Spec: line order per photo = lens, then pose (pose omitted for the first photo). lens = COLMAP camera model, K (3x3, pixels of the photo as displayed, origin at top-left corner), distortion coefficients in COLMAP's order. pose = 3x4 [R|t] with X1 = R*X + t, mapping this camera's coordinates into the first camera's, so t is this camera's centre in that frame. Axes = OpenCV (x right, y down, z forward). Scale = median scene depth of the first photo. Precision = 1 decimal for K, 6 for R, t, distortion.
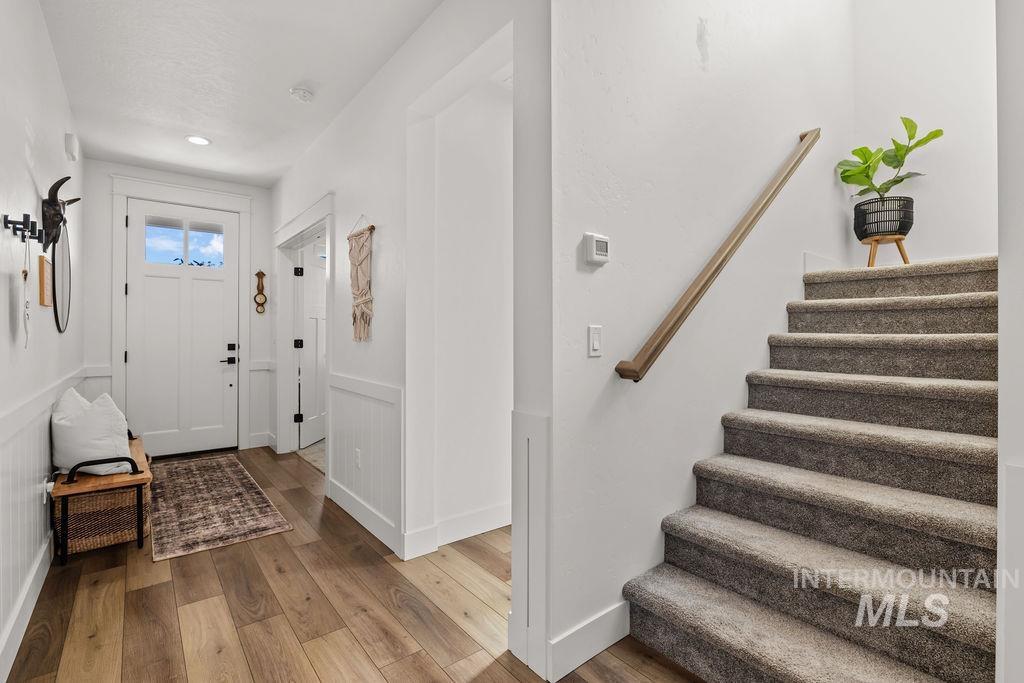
lens RADIAL K [[478.3, 0, 512.3], [0, 478.3, 338.0], [0, 0, 1]] dist [-0.023038, -0.000358]
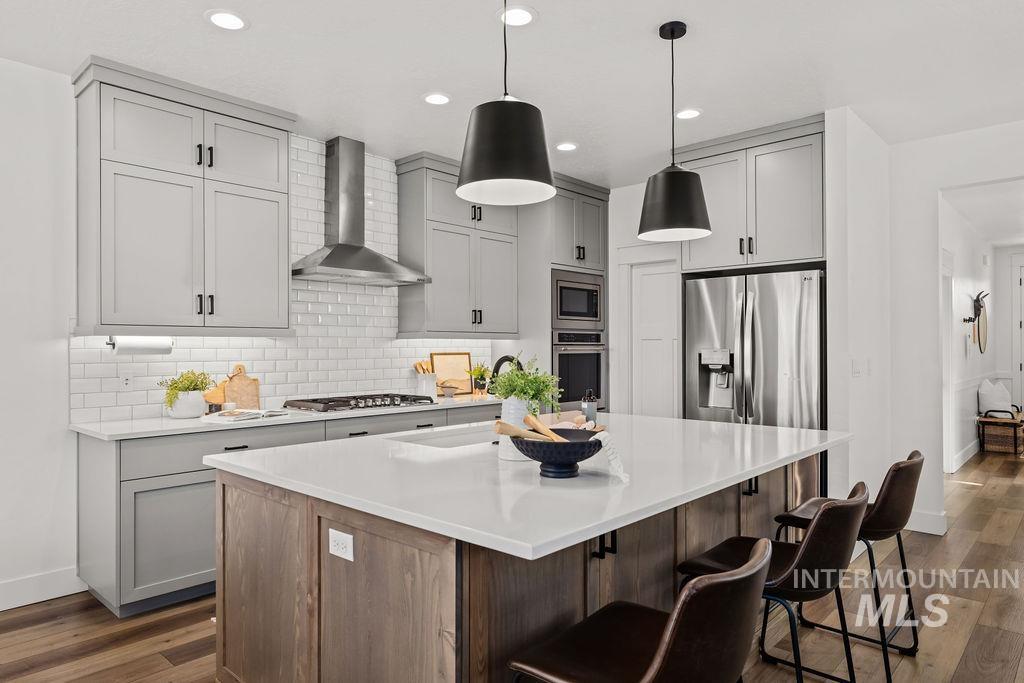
lens RADIAL K [[658.8, 0, 508.2], [0, 658.8, 349.2], [0, 0, 1]] dist [-0.002515, 0.000750]
pose [[0.165026, -0.005997, -0.986271, 1.909882], [0.003442, 0.999979, -0.005504, -0.031349], [0.986283, -0.002487, 0.165043, -1.899550]]
